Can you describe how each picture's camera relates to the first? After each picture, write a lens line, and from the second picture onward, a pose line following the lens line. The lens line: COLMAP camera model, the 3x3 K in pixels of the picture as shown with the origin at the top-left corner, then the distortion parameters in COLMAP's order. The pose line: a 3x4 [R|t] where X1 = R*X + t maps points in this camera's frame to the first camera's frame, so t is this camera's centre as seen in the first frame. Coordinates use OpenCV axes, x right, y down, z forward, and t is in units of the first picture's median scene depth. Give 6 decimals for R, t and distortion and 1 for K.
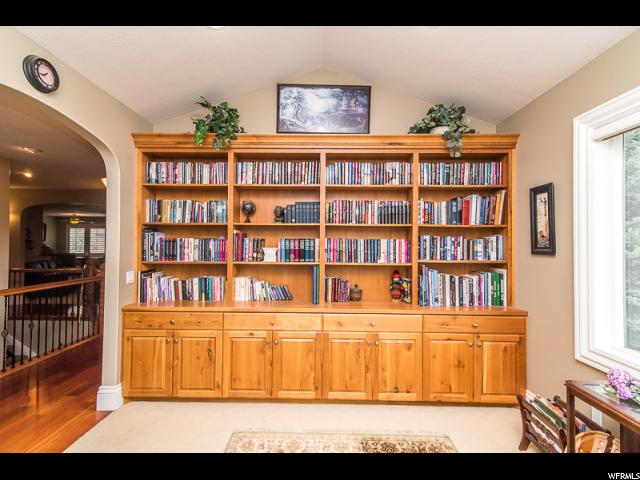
lens RADIAL K [[295.9, 0, 320.0], [0, 295.9, 240.0], [0, 0, 1]] dist [-0.001577, 0.000072]
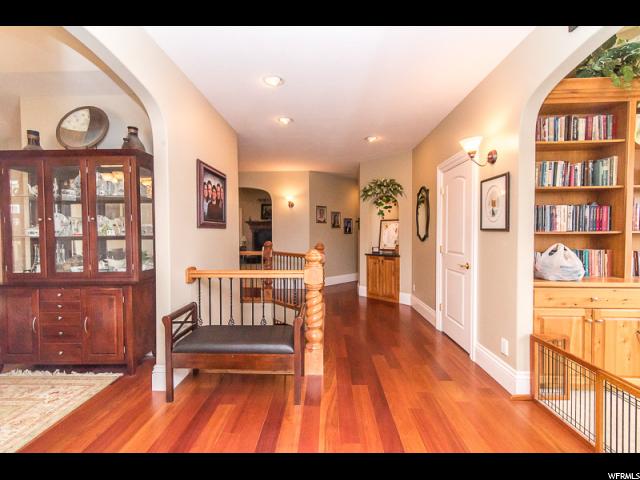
lens RADIAL K [[295.9, 0, 320.0], [0, 295.9, 240.0], [0, 0, 1]] dist [-0.001577, 0.000072]
pose [[0.999619, -0.015268, -0.022992, -0.956167], [0.015253, 0.999883, -0.000822, 0.073310], [0.023002, 0.000471, 0.999735, 0.103025]]
